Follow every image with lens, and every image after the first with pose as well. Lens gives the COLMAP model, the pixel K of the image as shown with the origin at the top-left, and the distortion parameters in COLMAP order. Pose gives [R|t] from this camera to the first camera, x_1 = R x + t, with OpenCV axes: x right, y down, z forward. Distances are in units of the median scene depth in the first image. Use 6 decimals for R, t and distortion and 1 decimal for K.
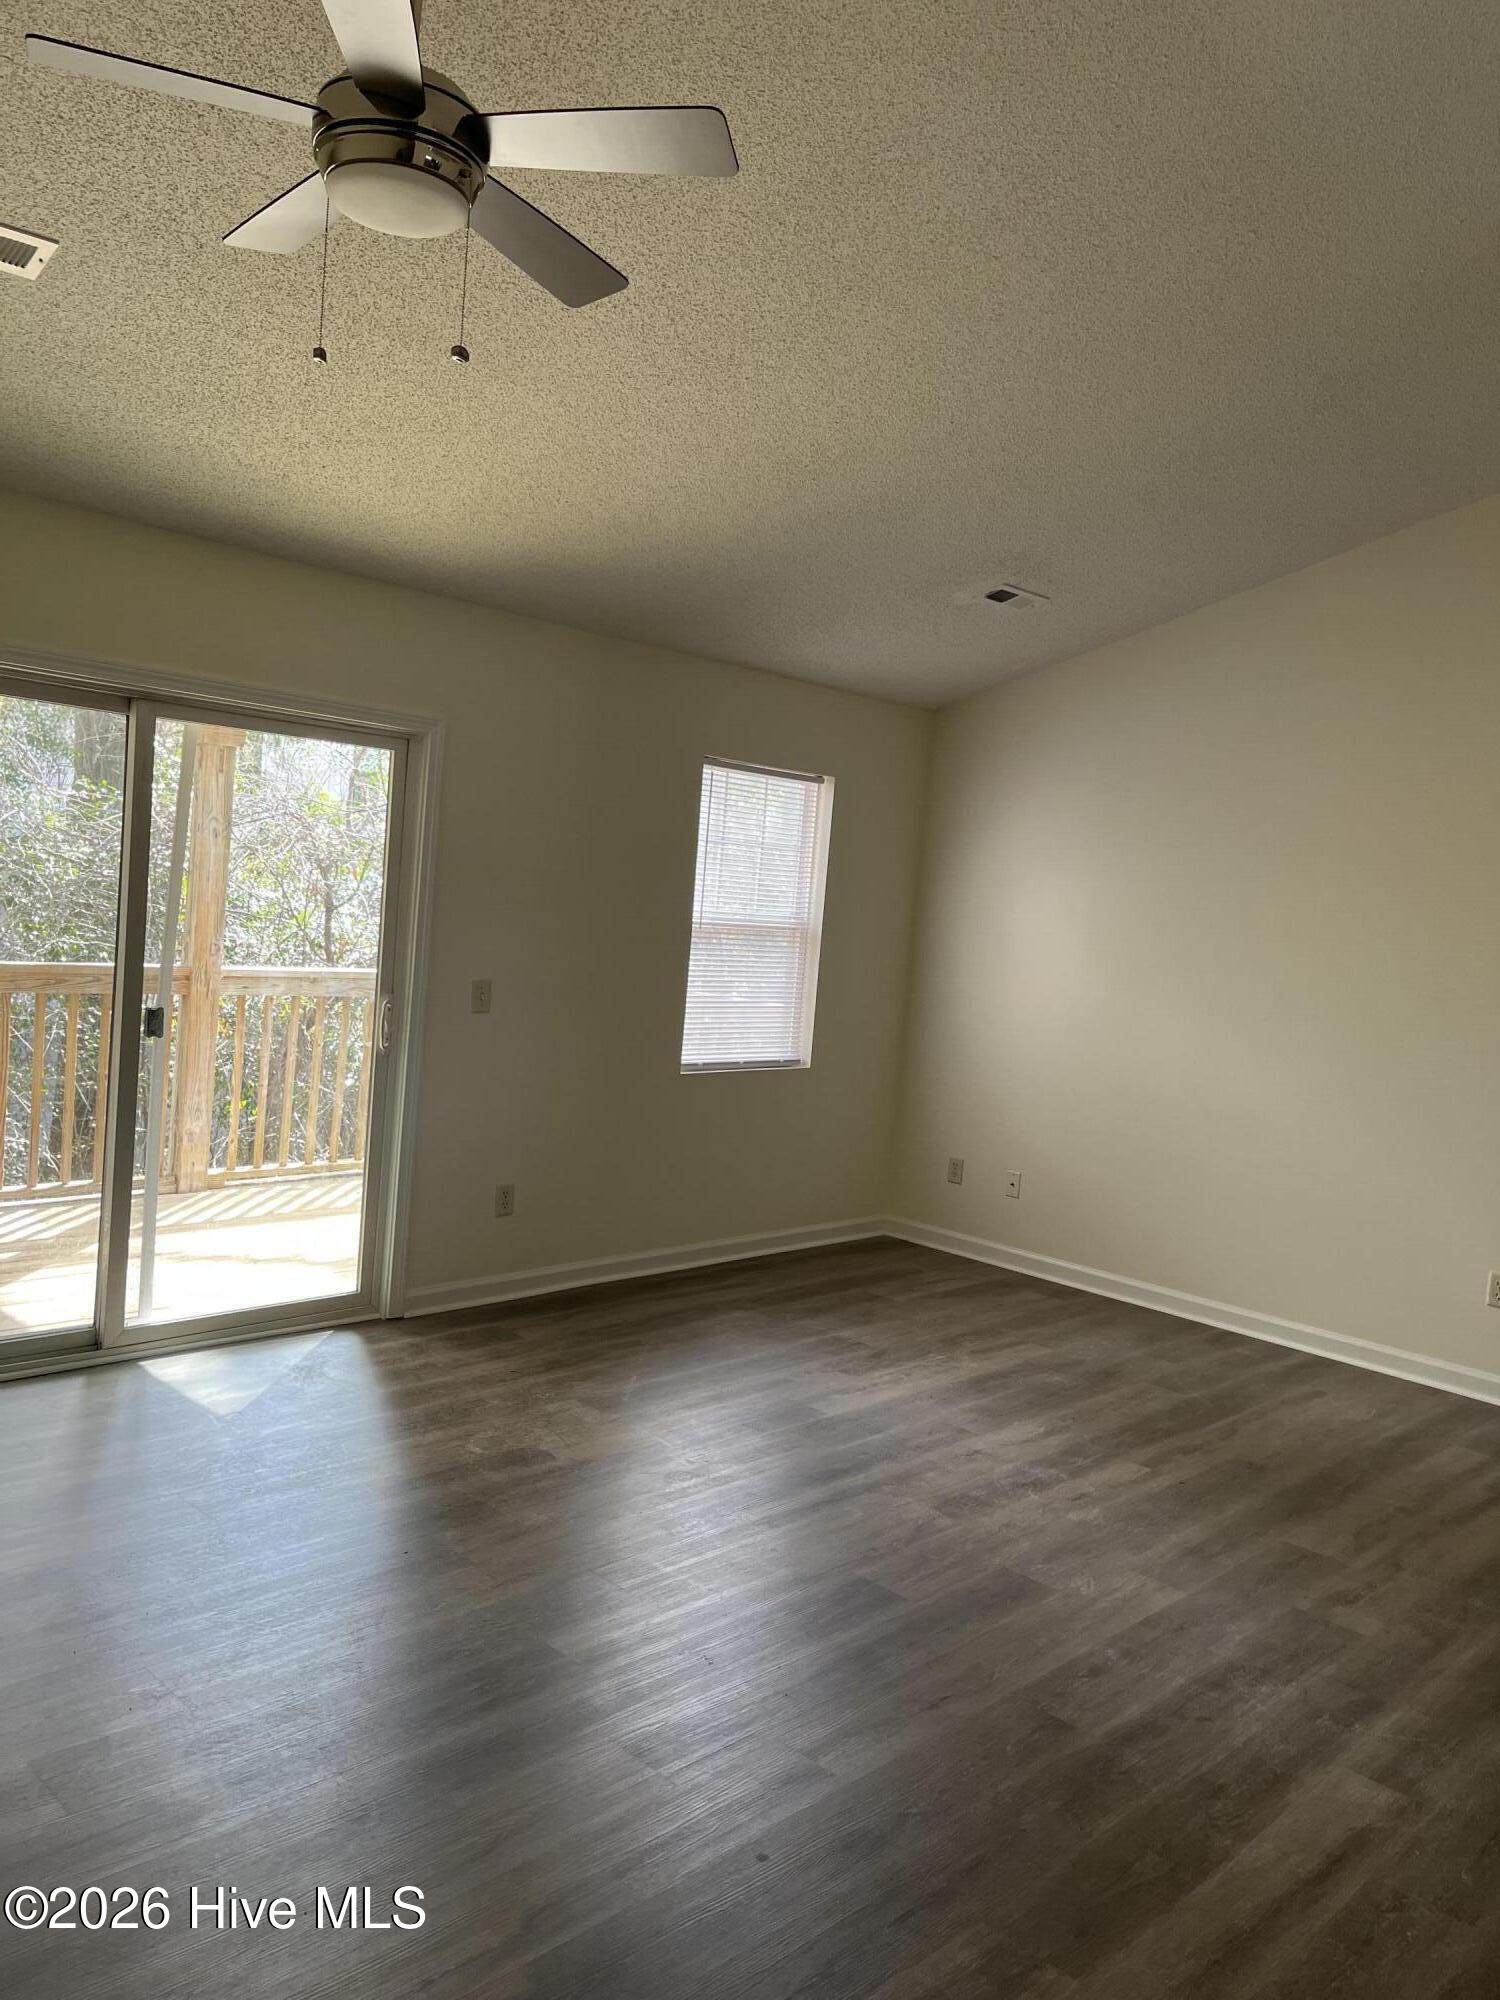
lens RADIAL K [[1519.0, 0, 752.3], [0, 1519.0, 984.7], [0, 0, 1]] dist [0.032753, -0.002182]
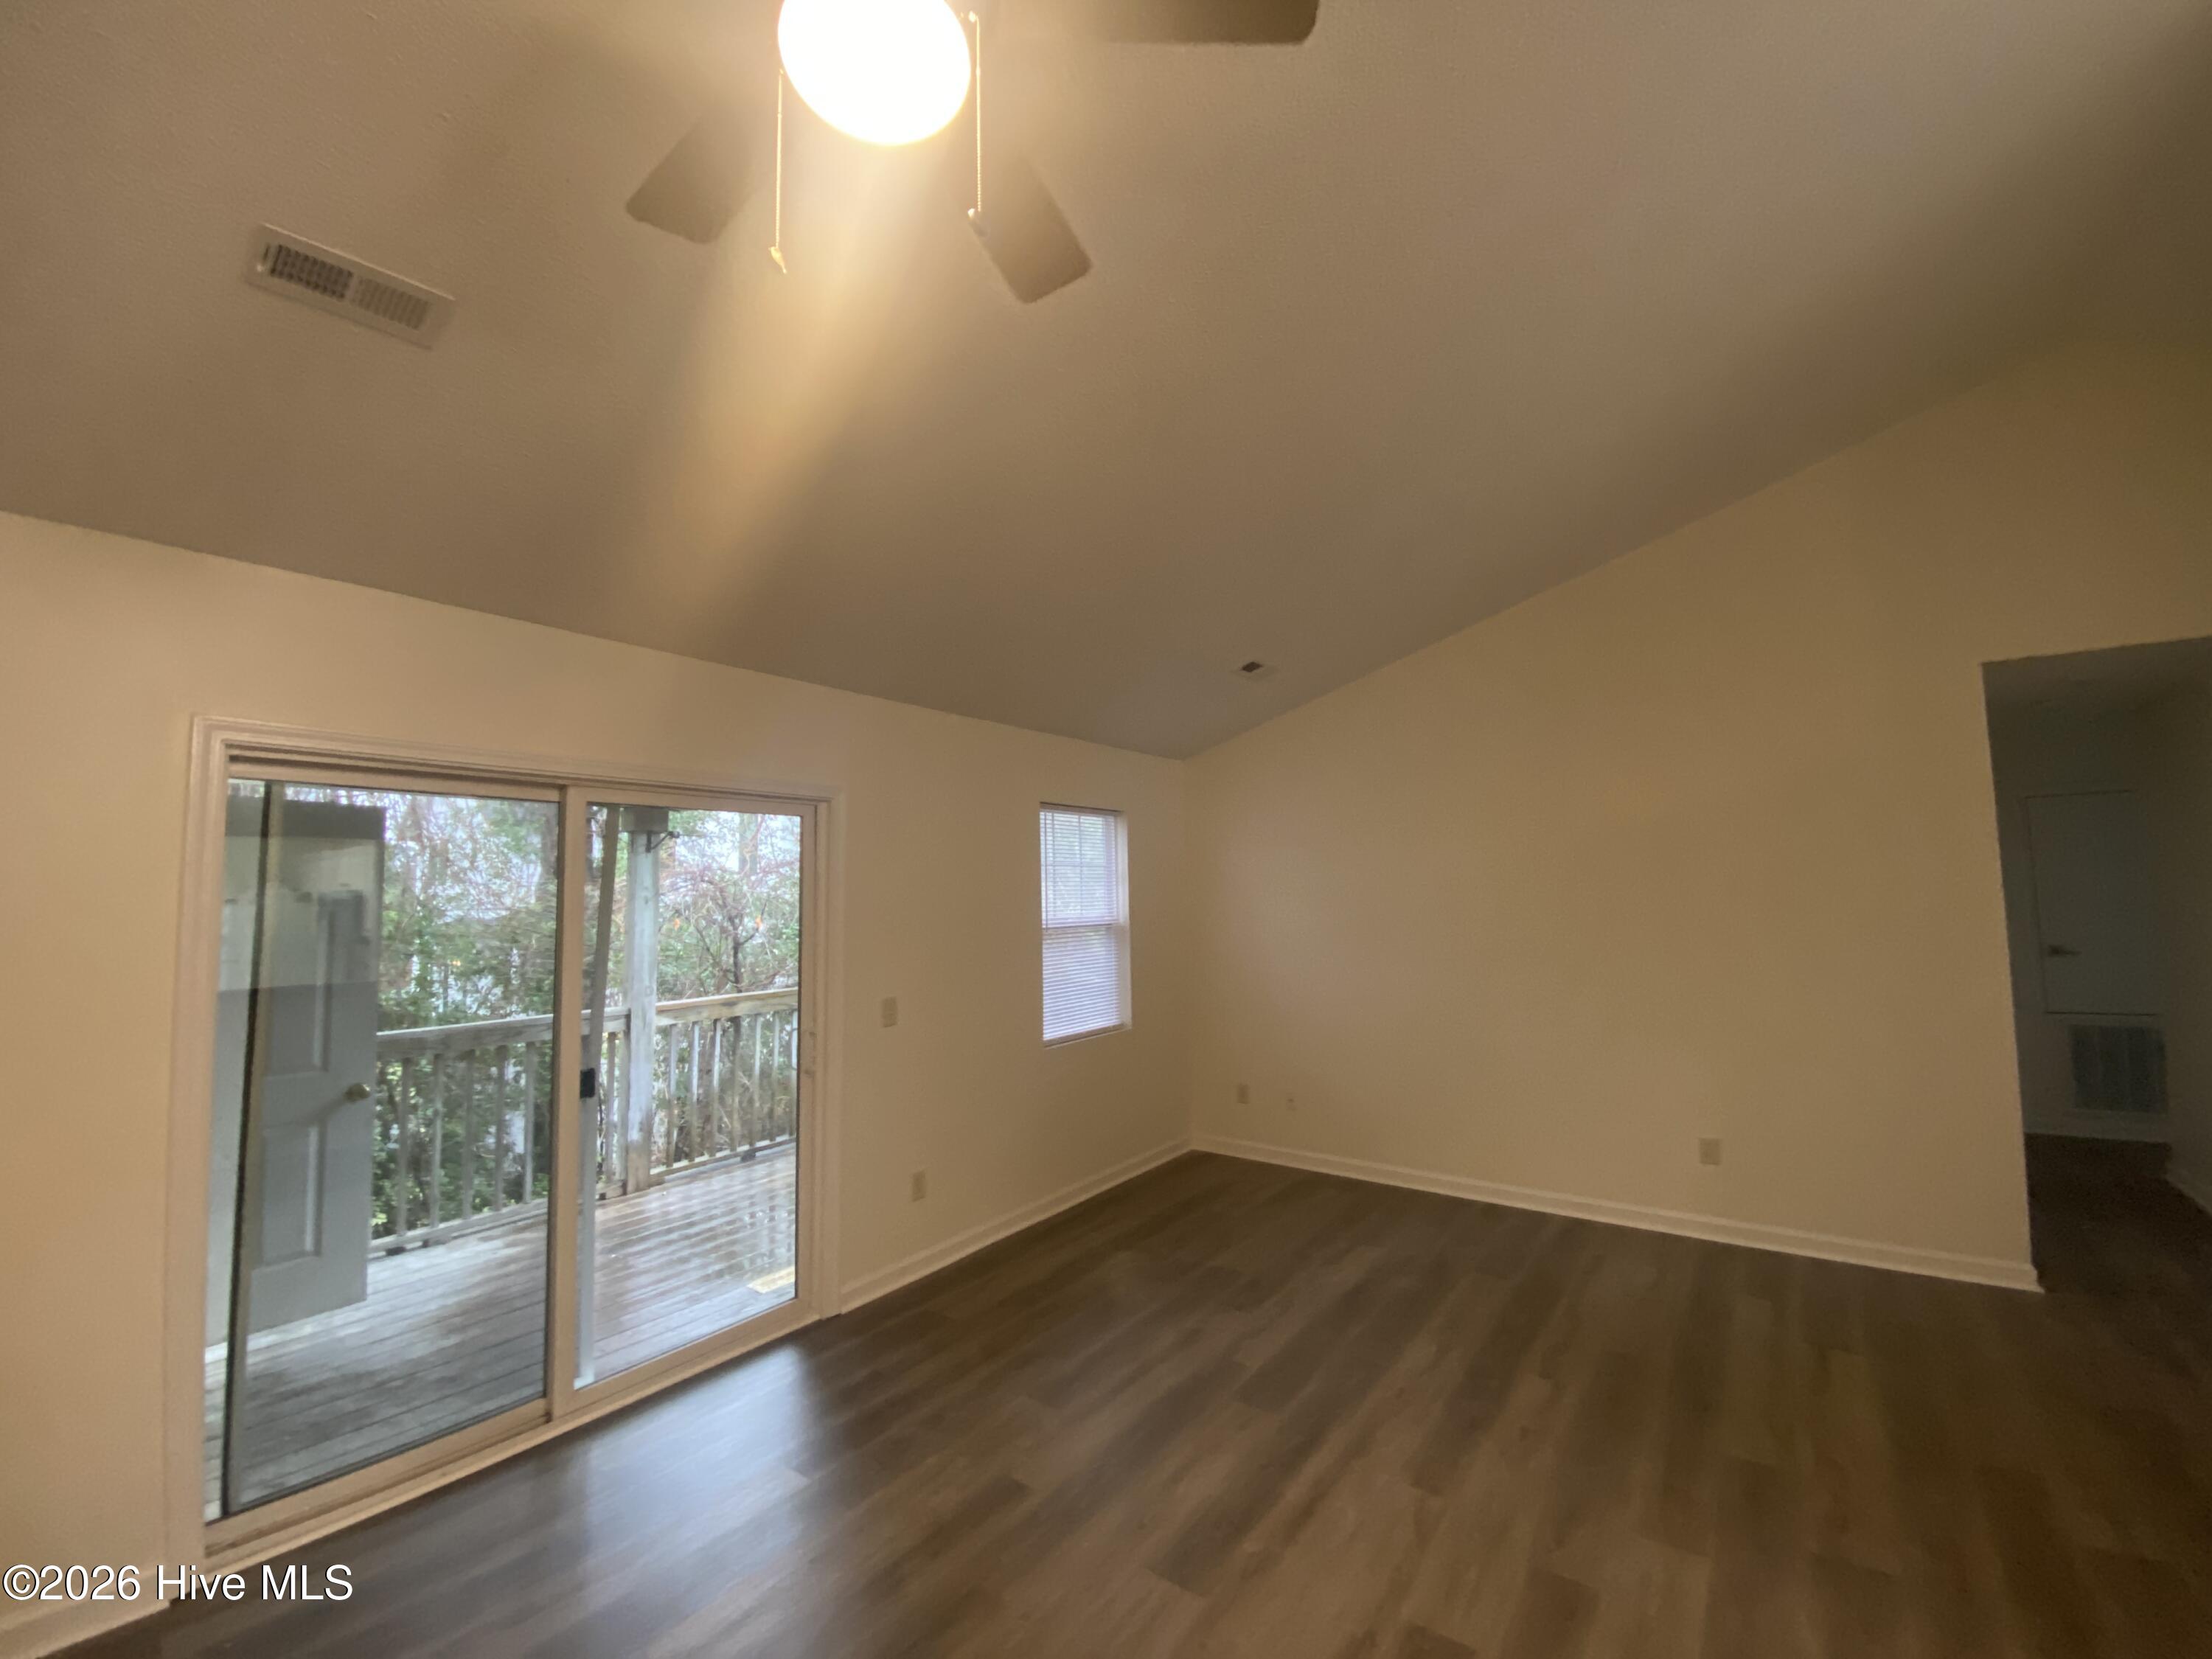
lens RADIAL K [[894.4, 0, 1094.6], [0, 894.4, 814.2], [0, 0, 1]] dist [0.008931, -0.014054]
pose [[0.987010, -0.090951, 0.132439, -0.104681], [0.109856, 0.983570, -0.143252, -0.029252], [-0.117234, 0.155940, 0.980785, 0.296136]]
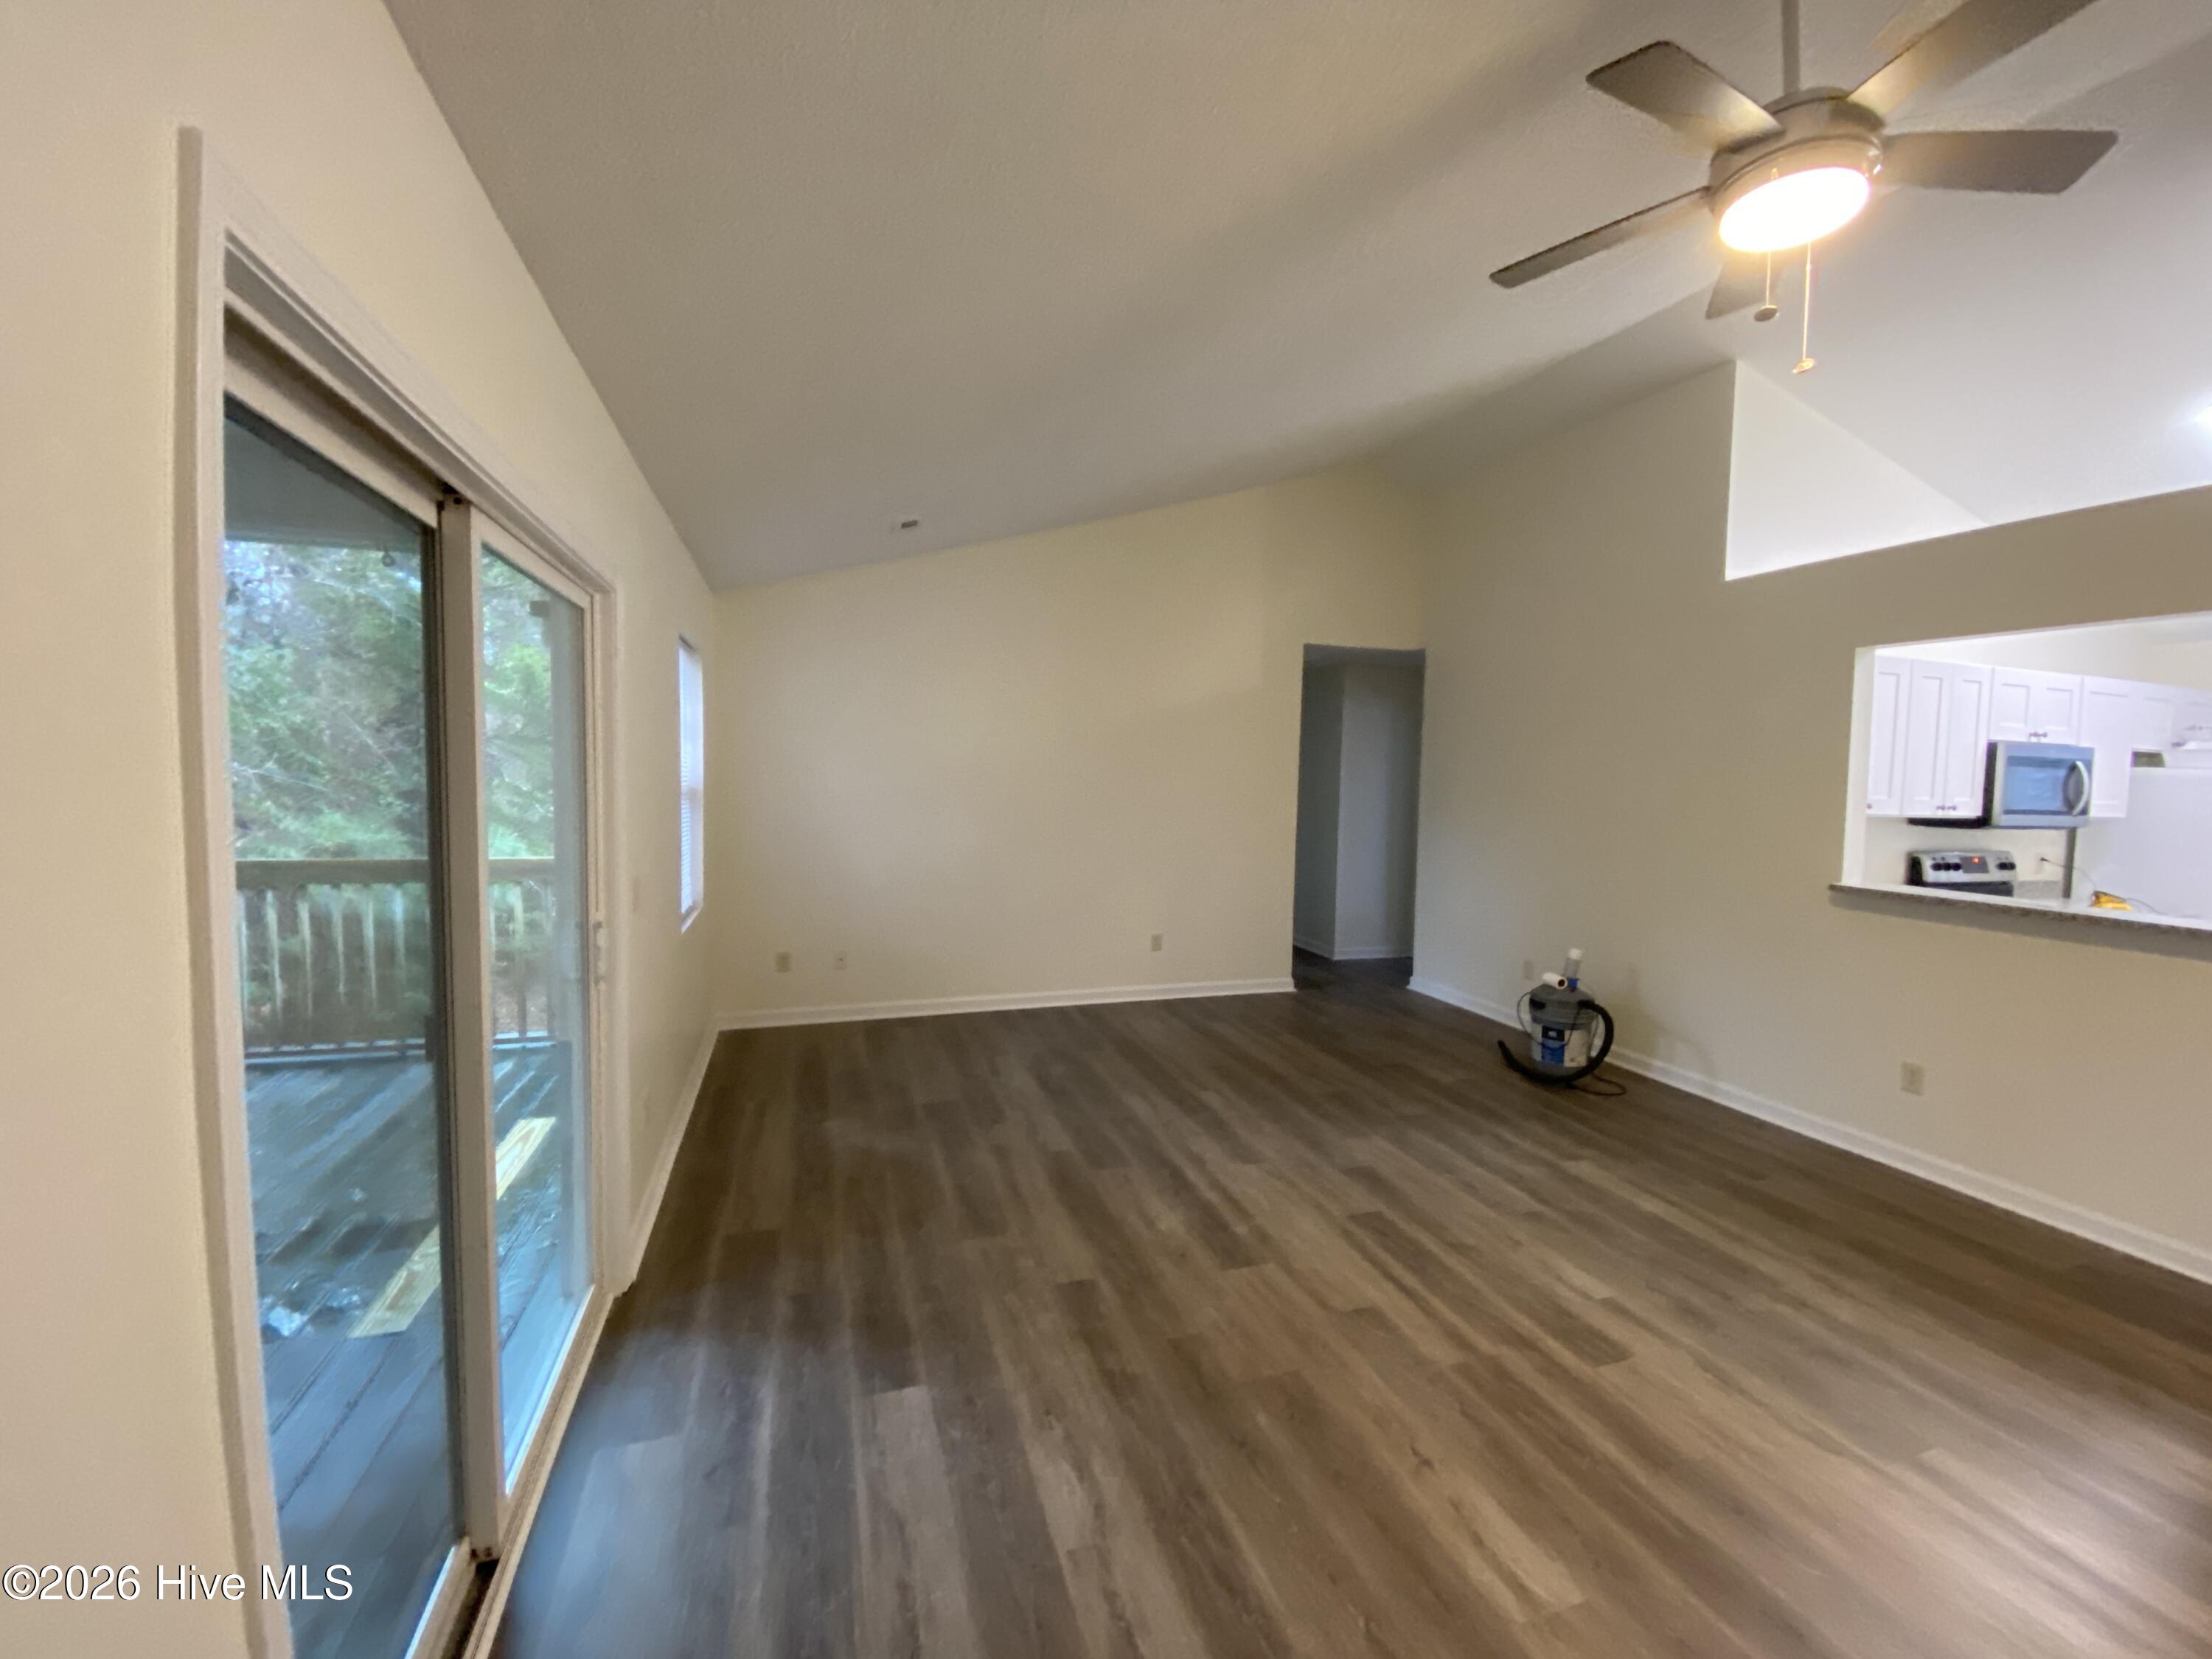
lens RADIAL K [[894.4, 0, 1095.1], [0, 894.4, 821.4], [0, 0, 1]] dist [0.008931, -0.014054]
pose [[0.478434, -0.125314, 0.869136, -0.542939], [0.078082, 0.991915, 0.100035, -0.072491], [-0.874645, 0.020003, 0.484351, 0.561411]]
